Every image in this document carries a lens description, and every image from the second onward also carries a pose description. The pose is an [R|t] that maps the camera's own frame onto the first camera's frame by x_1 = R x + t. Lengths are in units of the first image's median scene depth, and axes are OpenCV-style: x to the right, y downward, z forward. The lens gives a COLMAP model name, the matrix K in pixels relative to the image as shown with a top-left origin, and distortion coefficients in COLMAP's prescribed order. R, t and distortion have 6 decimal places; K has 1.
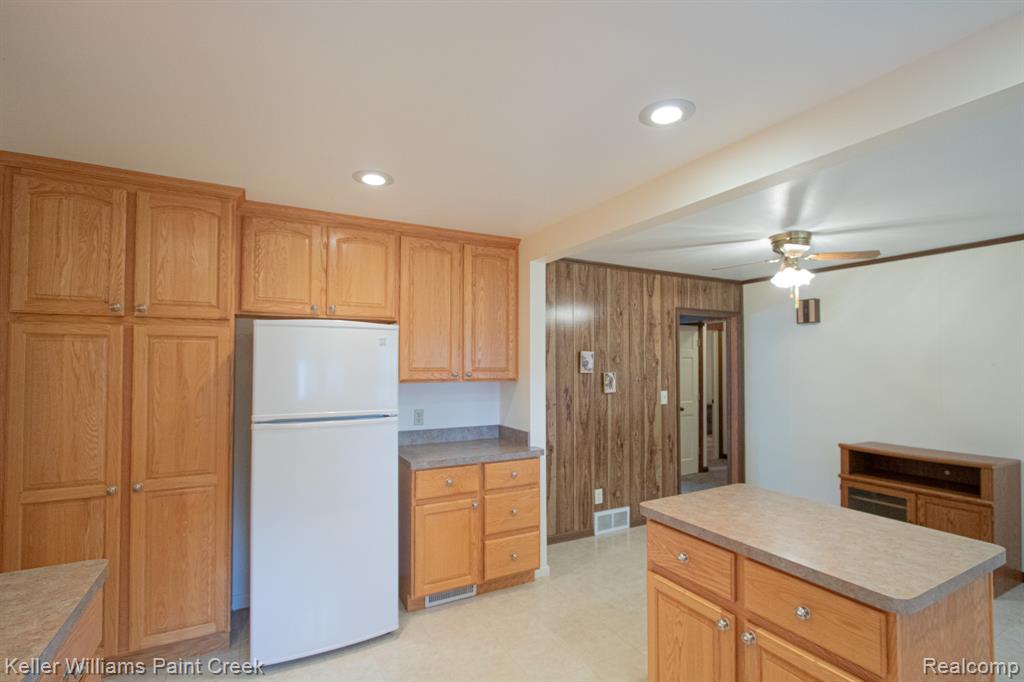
lens RADIAL K [[482.4, 0, 518.9], [0, 482.4, 349.7], [0, 0, 1]] dist [-0.016835, 0.000957]
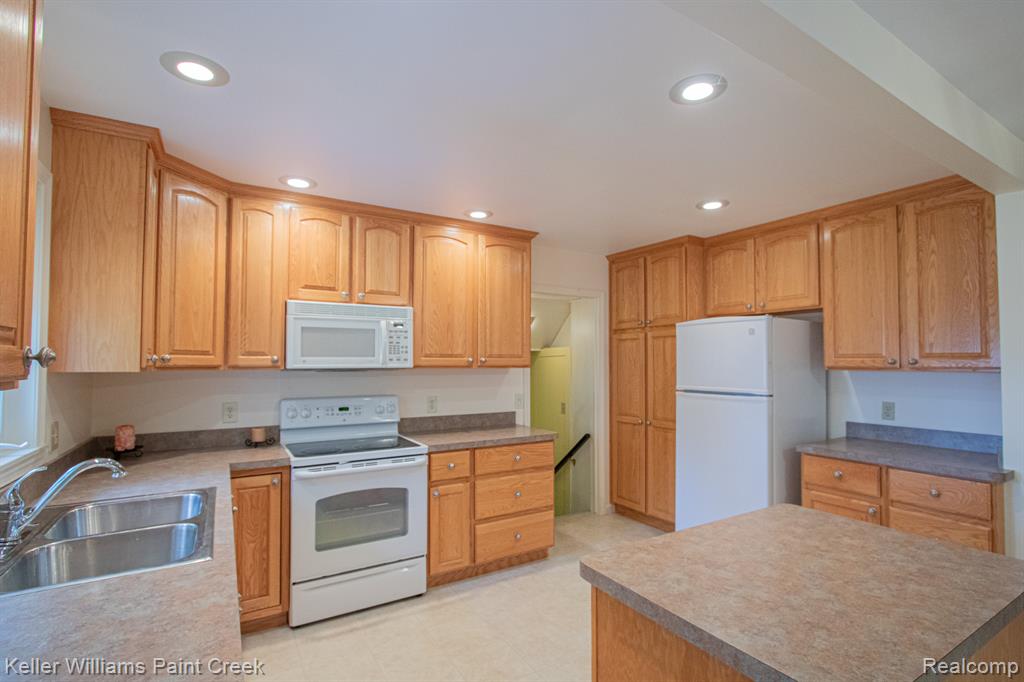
lens RADIAL K [[482.4, 0, 518.9], [0, 482.4, 349.7], [0, 0, 1]] dist [-0.016835, 0.000957]
pose [[0.046040, -0.027103, -0.998572, 0.642288], [0.027055, 0.999299, -0.025876, 0.032354], [0.998573, -0.025825, 0.046741, 0.288491]]
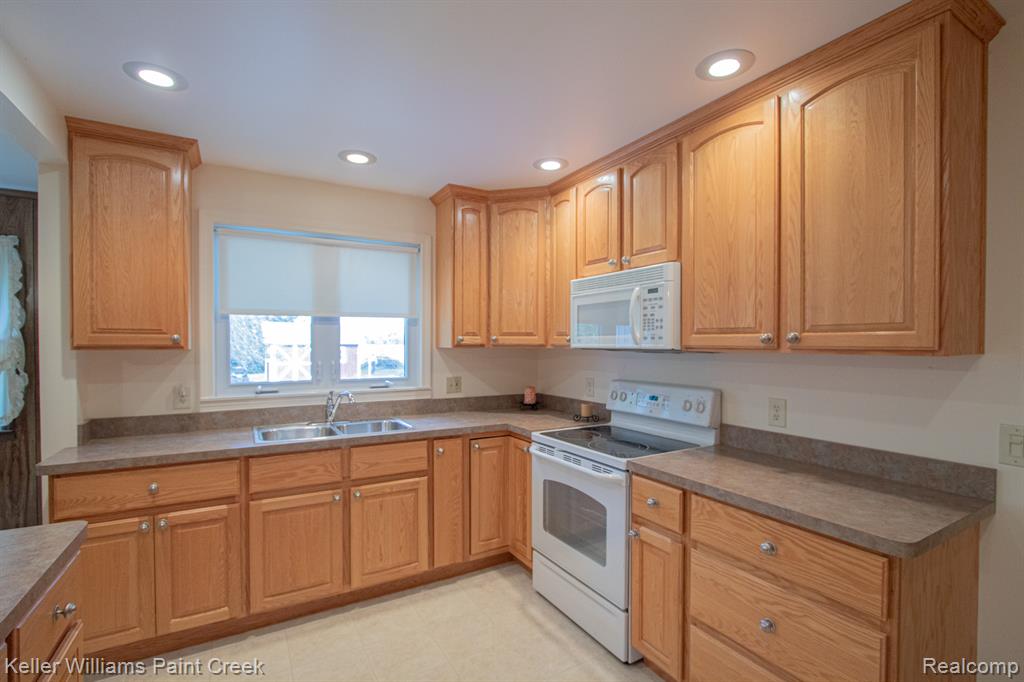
lens RADIAL K [[474.4, 0, 516.8], [0, 474.4, 348.2], [0, 0, 1]] dist [-0.014587, 0.000975]
pose [[-0.999543, -0.002244, -0.030140, -0.061476], [-0.001777, 0.999878, -0.015503, 0.045987], [0.030171, -0.015442, -0.999425, 0.745340]]
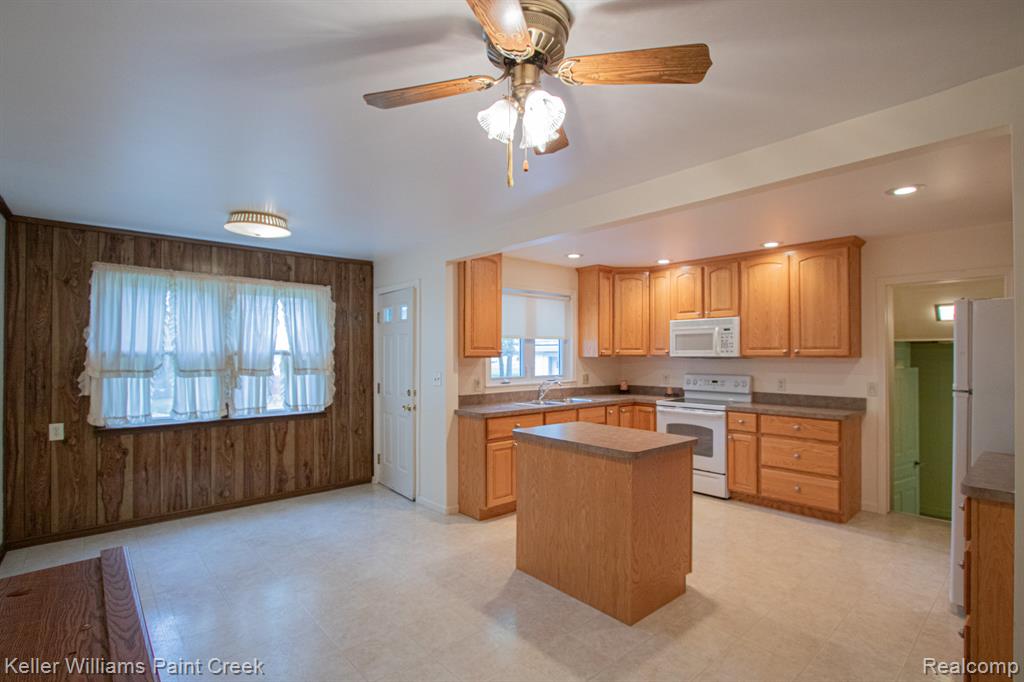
lens RADIAL K [[482.4, 0, 518.9], [0, 482.4, 349.7], [0, 0, 1]] dist [-0.016835, 0.000957]
pose [[-0.975340, -0.002469, -0.220693, 0.639019], [0.005476, 0.999359, -0.035379, 0.062818], [0.220639, -0.035715, -0.974701, 1.343794]]
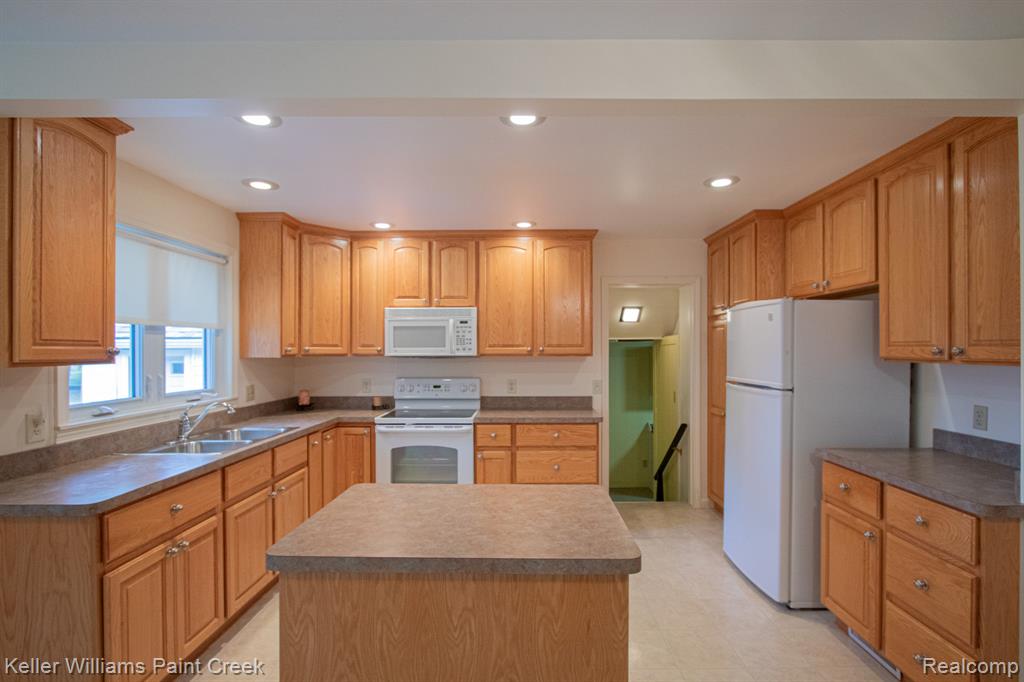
lens RADIAL K [[482.4, 0, 518.9], [0, 482.4, 349.7], [0, 0, 1]] dist [-0.016835, 0.000957]
pose [[-0.492116, 0.000741, -0.870530, 0.665048], [0.025160, 0.999594, -0.013373, 0.041013], [0.870166, -0.028483, -0.491934, 0.781343]]
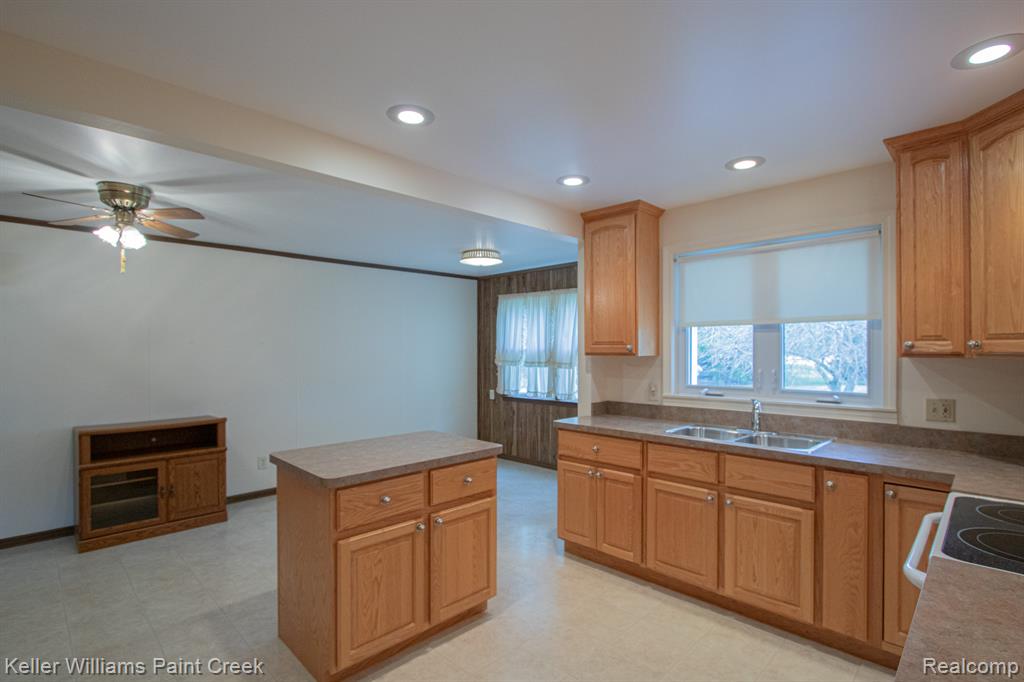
lens RADIAL K [[490.2, 0, 526.9], [0, 490.2, 348.3], [0, 0, 1]] dist [-0.013492, 0.000325]
pose [[-0.297594, 0.003376, 0.954687, -0.456559], [-0.024850, 0.999628, -0.011281, 0.039597], [-0.954369, -0.027081, -0.297399, 0.540563]]
